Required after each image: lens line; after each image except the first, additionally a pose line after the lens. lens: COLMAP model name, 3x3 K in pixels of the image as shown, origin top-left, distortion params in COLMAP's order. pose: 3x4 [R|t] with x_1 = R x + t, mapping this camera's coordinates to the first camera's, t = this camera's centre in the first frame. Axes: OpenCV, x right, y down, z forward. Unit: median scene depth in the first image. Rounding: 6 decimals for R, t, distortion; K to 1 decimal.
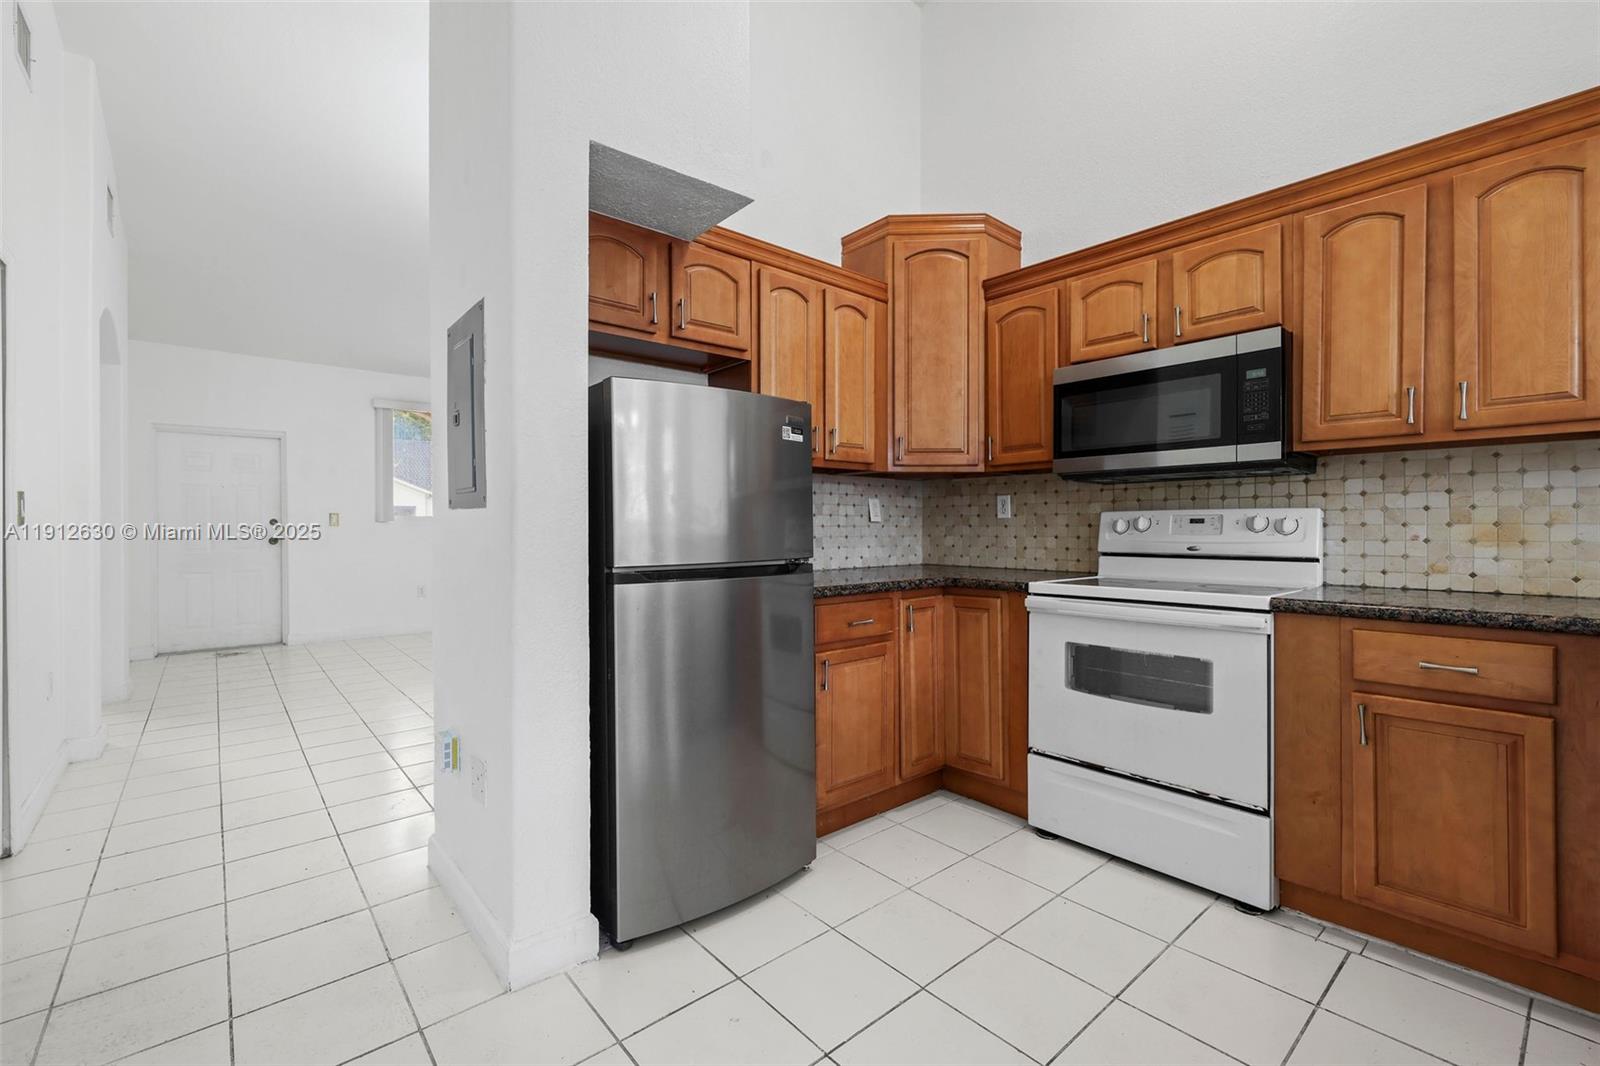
lens RADIAL K [[686.8, 0, 791.9], [0, 686.8, 533.4], [0, 0, 1]] dist [-0.002791, -0.000228]
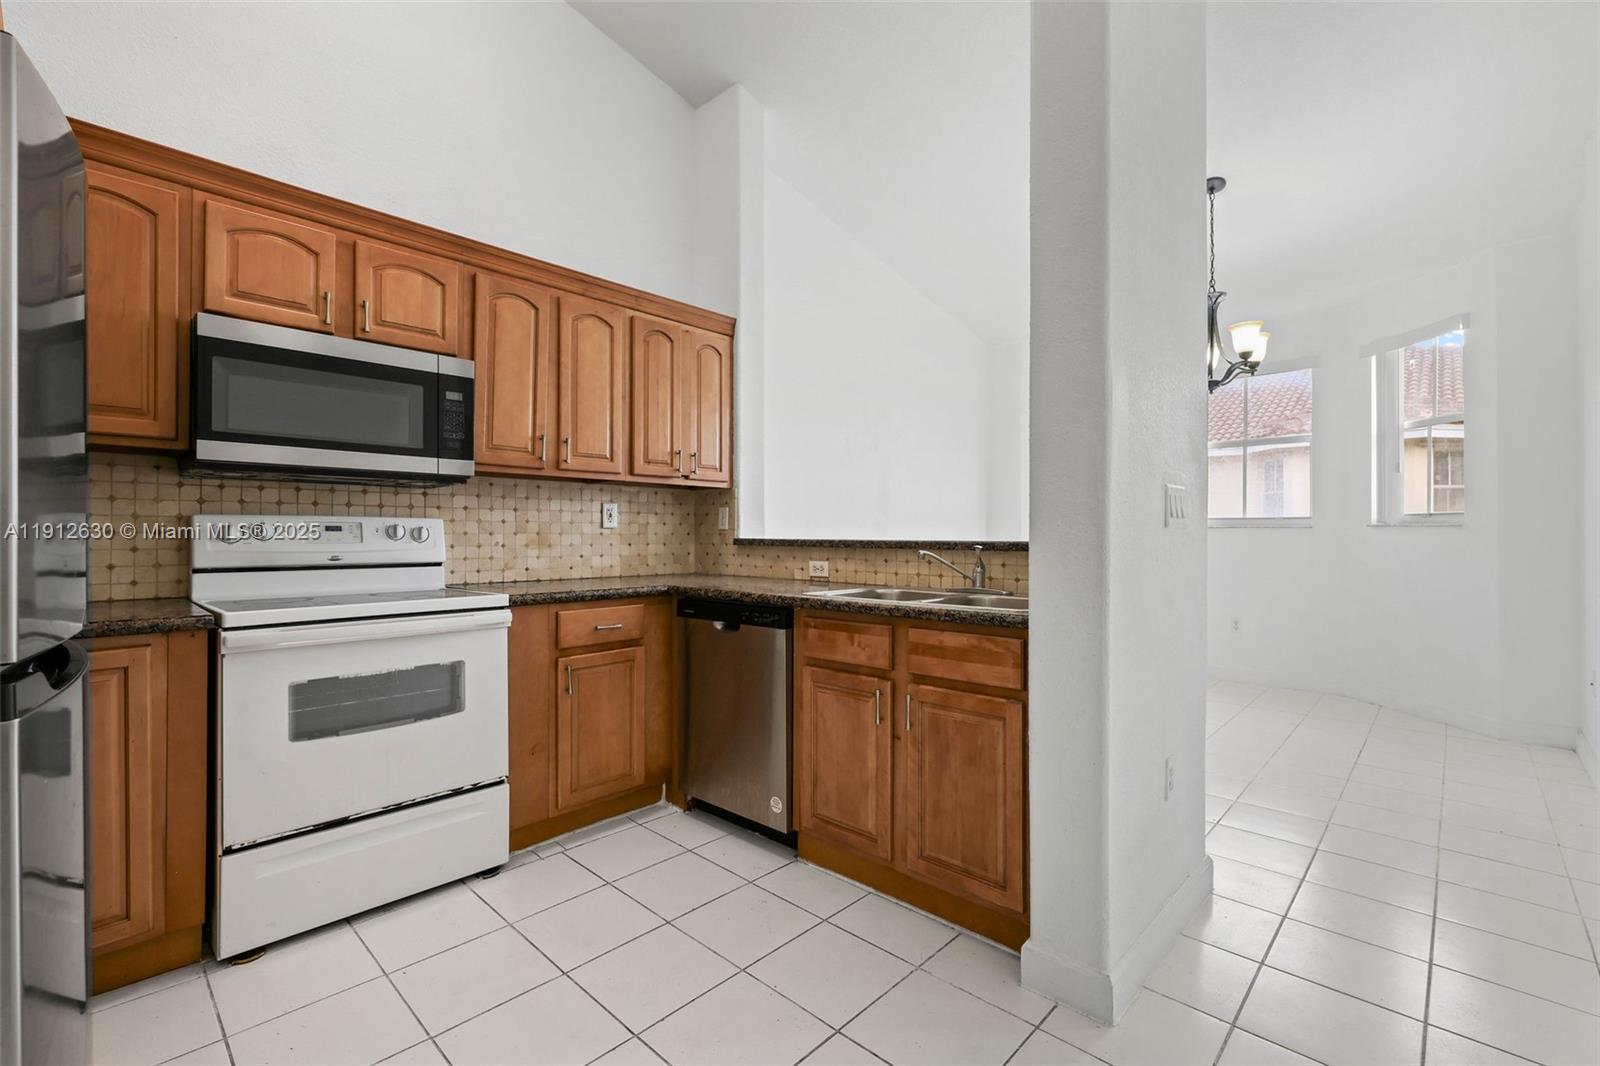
lens RADIAL K [[686.8, 0, 804.2], [0, 686.8, 535.4], [0, 0, 1]] dist [-0.002791, -0.000228]
pose [[-0.107810, 0.001950, 0.994170, -0.473071], [0.007376, 0.999972, -0.001162, -0.003445], [-0.994144, 0.007208, -0.107821, 0.552751]]
